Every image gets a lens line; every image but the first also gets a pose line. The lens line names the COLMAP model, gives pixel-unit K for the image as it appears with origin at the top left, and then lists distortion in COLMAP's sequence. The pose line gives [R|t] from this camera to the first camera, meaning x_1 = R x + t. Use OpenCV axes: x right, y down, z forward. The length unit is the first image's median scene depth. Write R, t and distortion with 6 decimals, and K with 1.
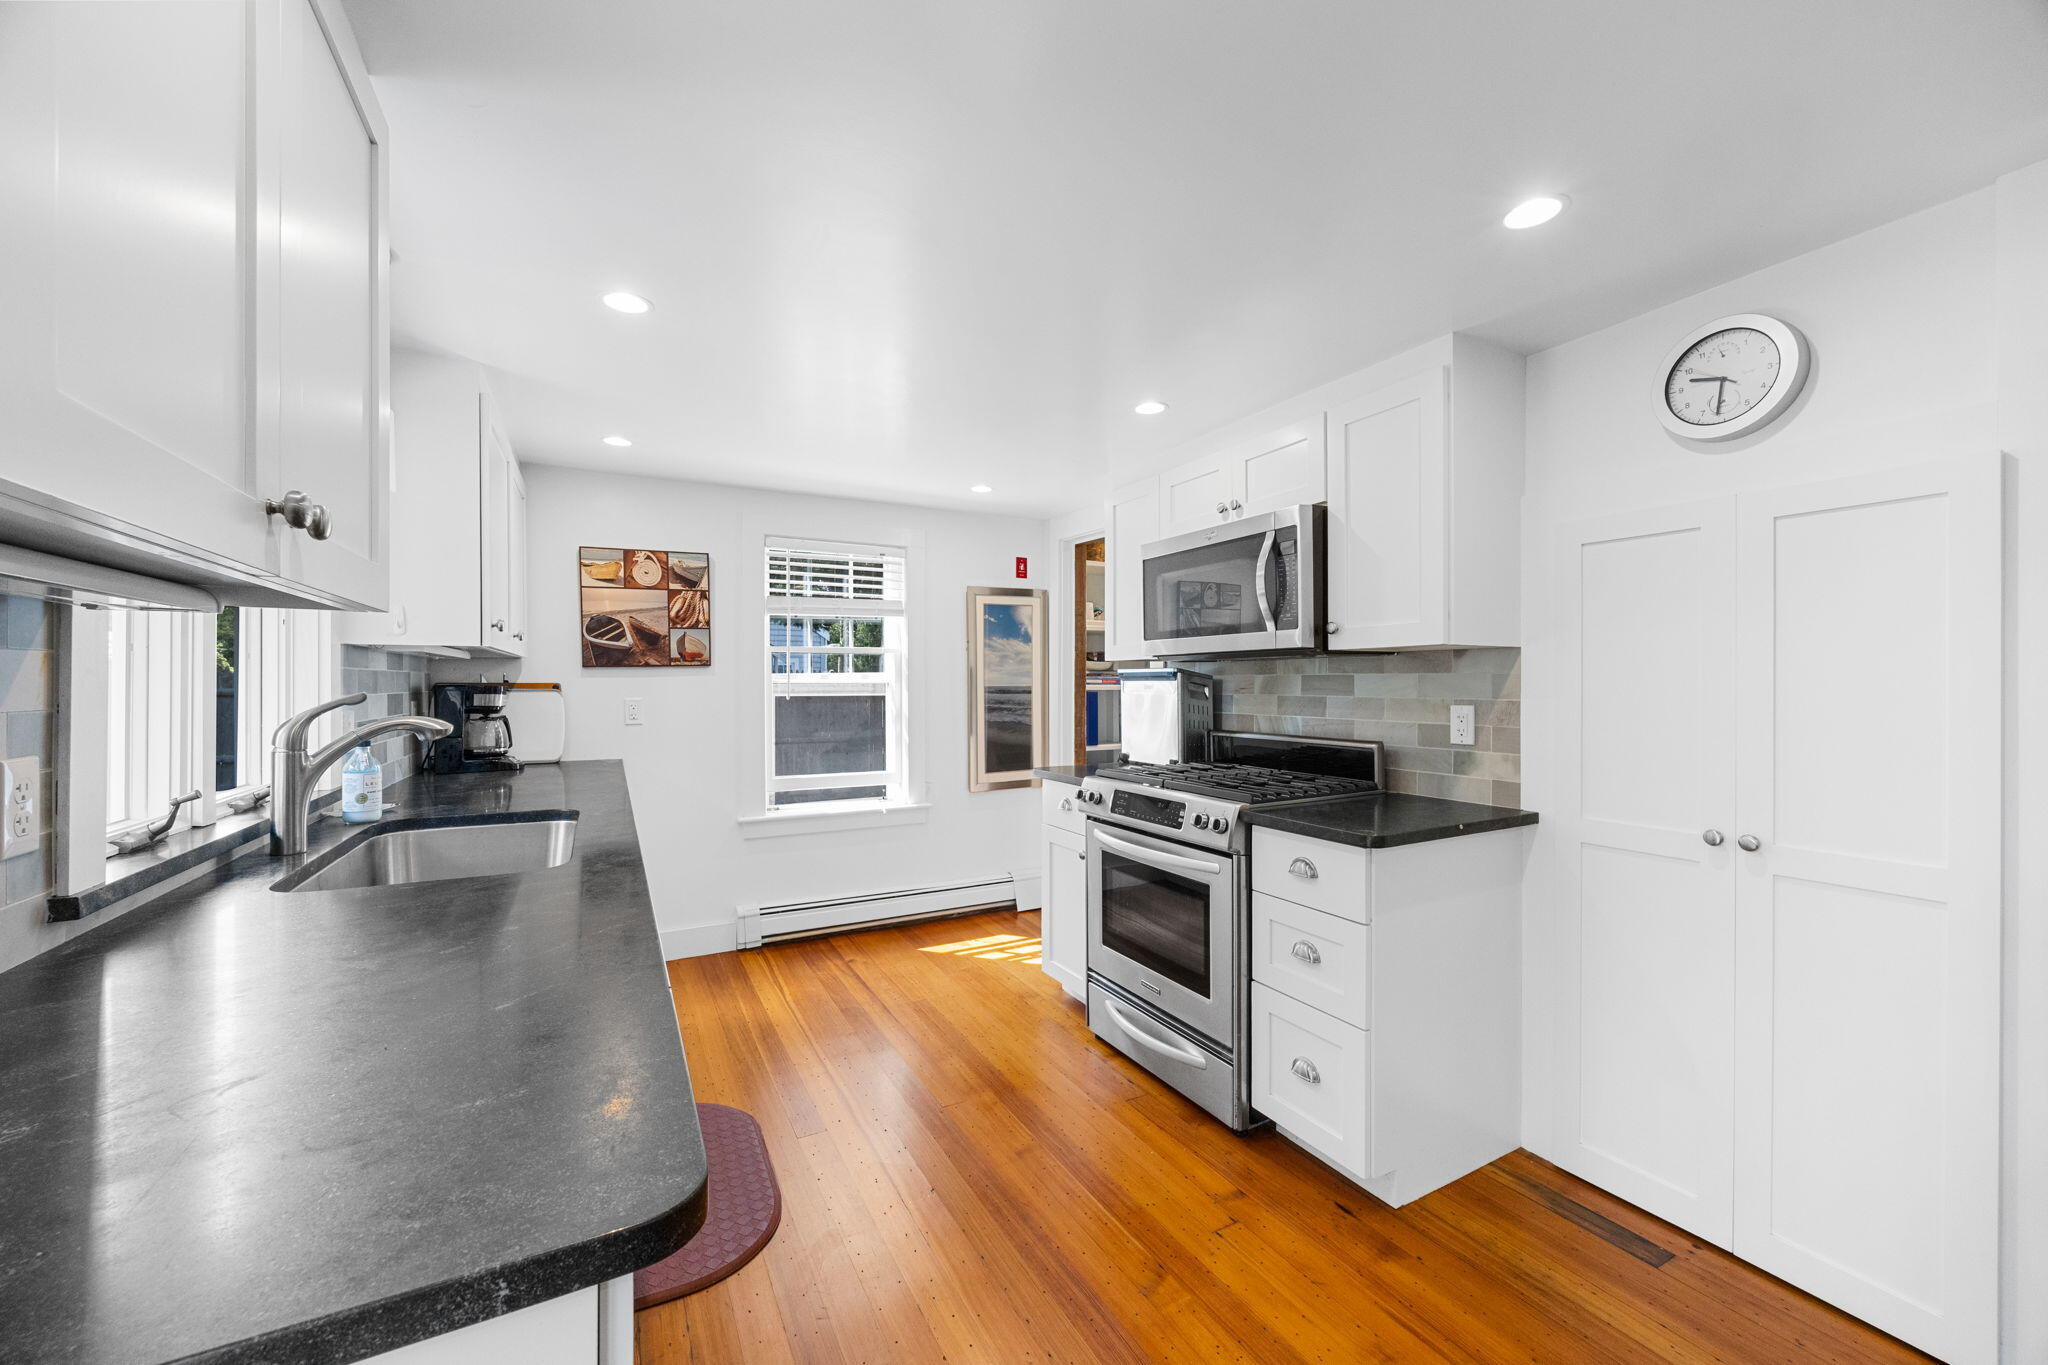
lens RADIAL K [[781.0, 0, 1026.2], [0, 781.0, 689.1], [0, 0, 1]] dist [-0.001349, -0.000112]
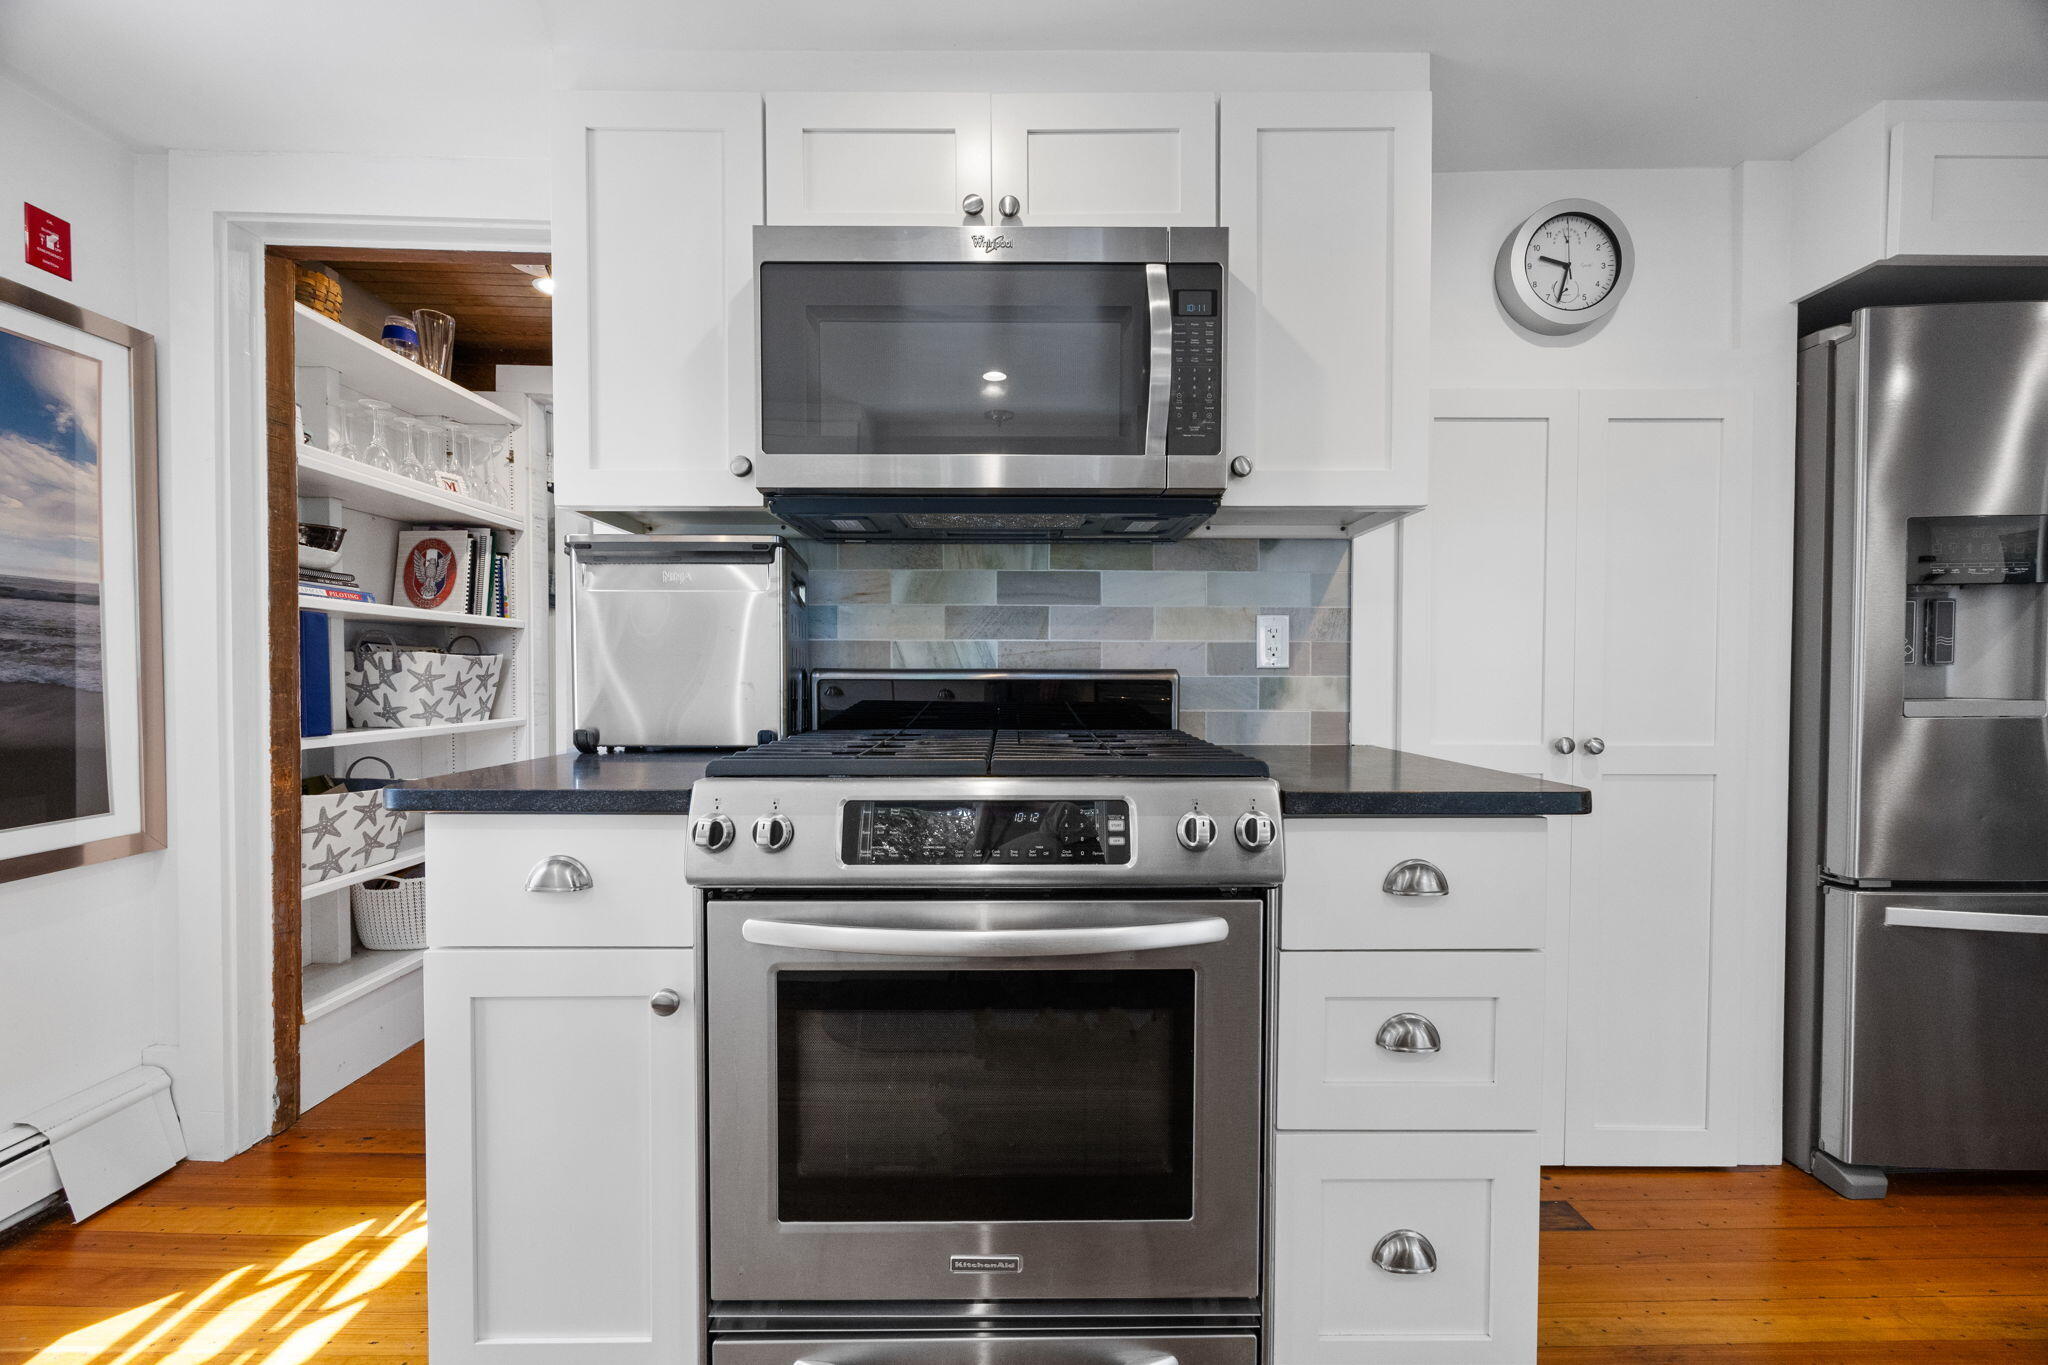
lens RADIAL K [[781.0, 0, 1030.6], [0, 781.0, 689.9], [0, 0, 1]] dist [-0.001349, -0.000112]
pose [[0.475040, -0.014828, 0.879839, -0.155095], [0.005074, 0.999888, 0.014112, 0.061088], [-0.879949, -0.002239, 0.475062, 0.649032]]
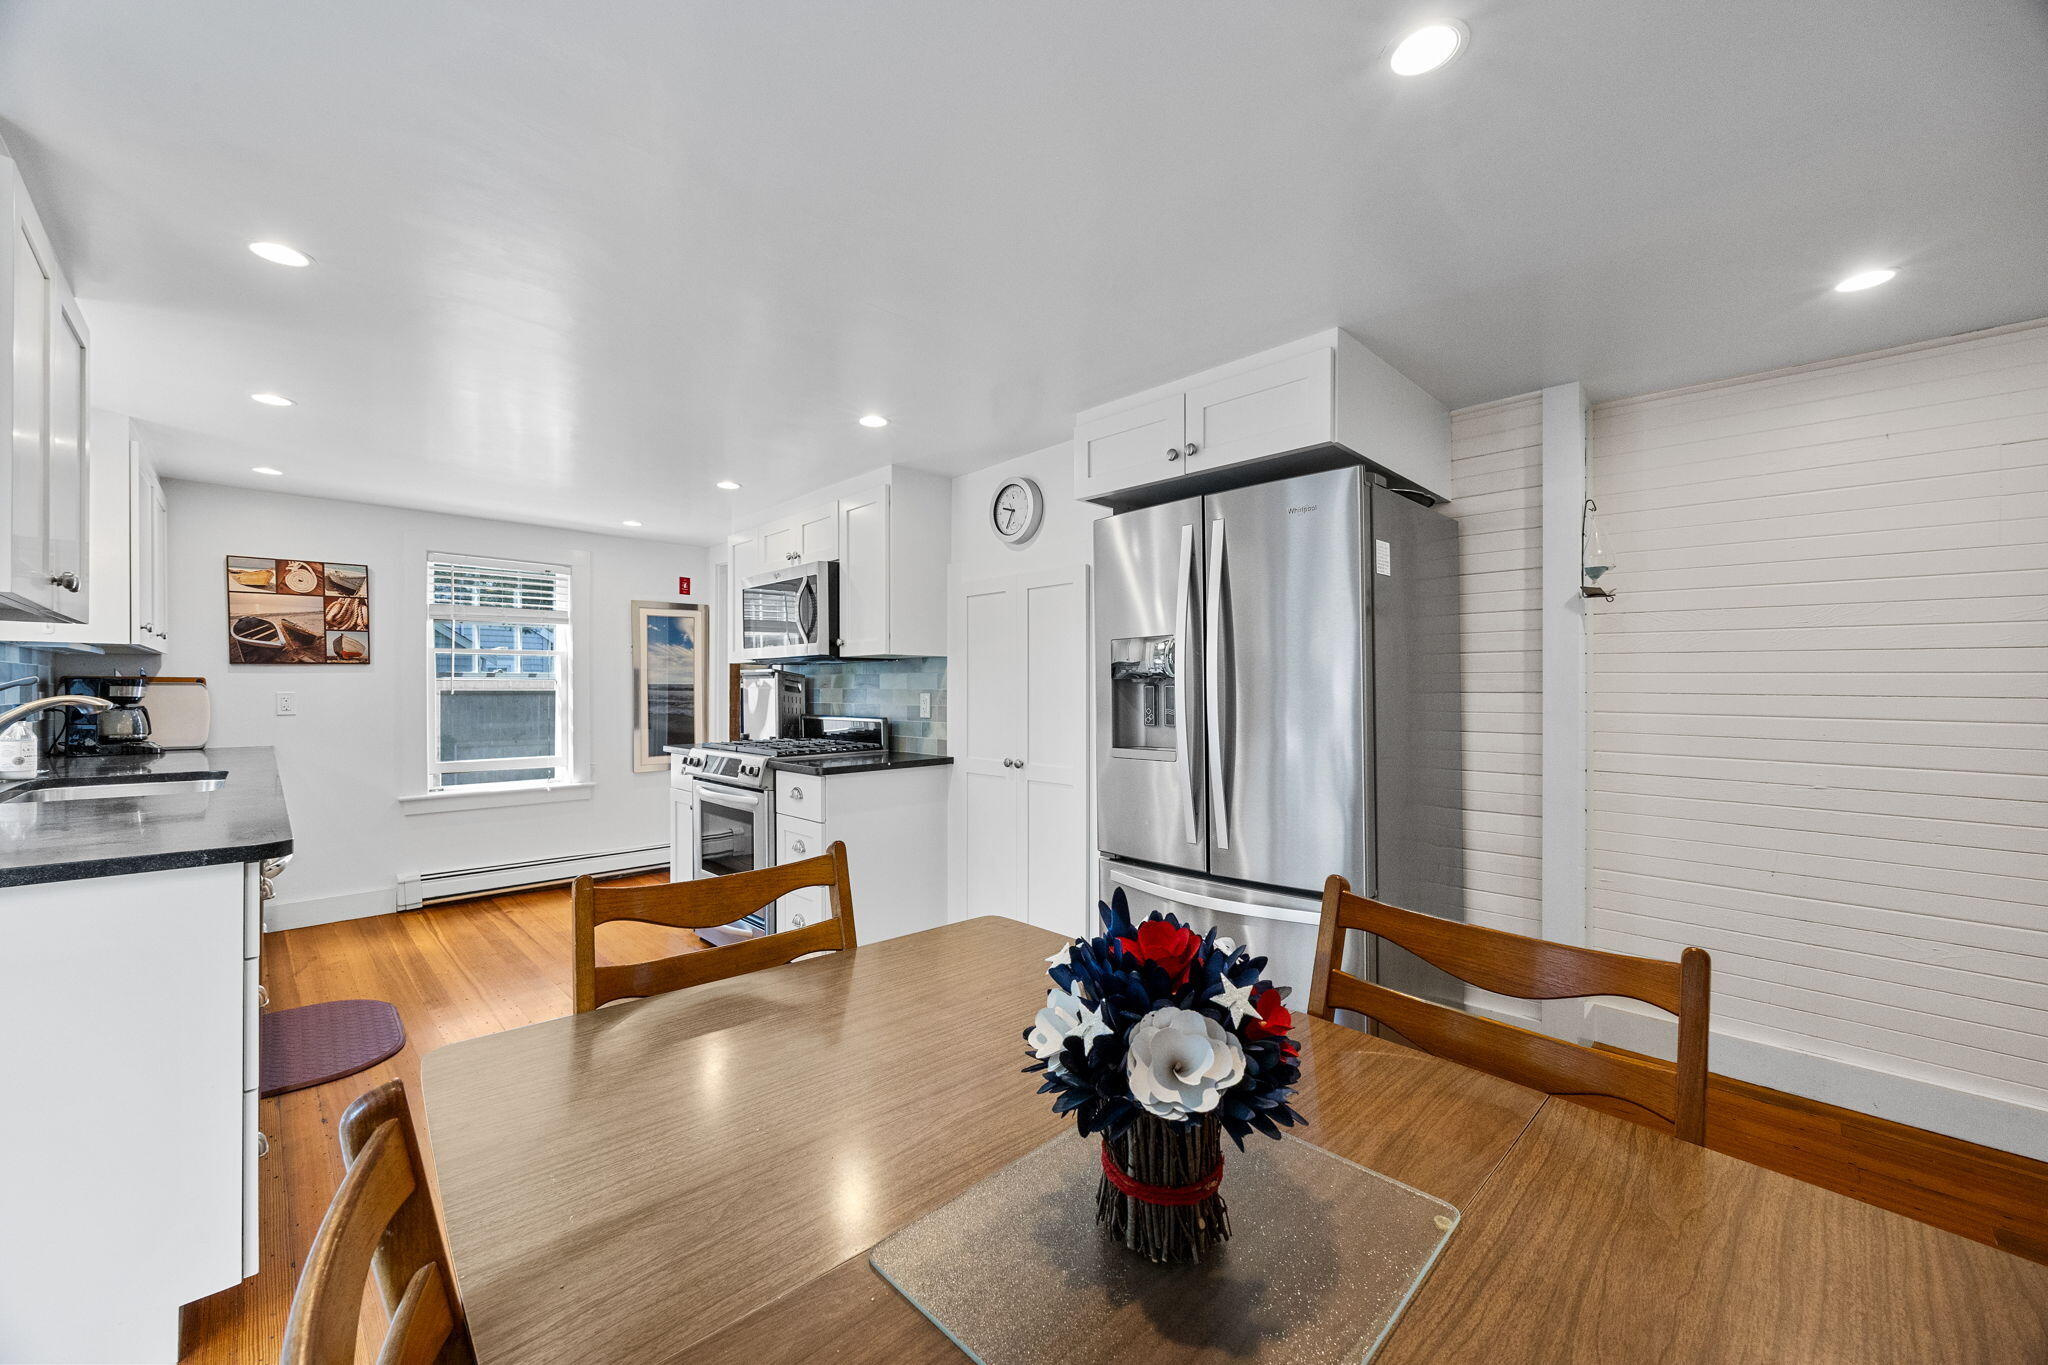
lens RADIAL K [[781.0, 0, 1034.1], [0, 781.0, 693.9], [0, 0, 1]] dist [-0.001349, -0.000112]
pose [[0.959034, 0.000968, 0.283289, 0.245489], [-0.000095, 0.999995, -0.003094, 0.021057], [-0.283290, 0.002941, 0.959030, -0.443872]]
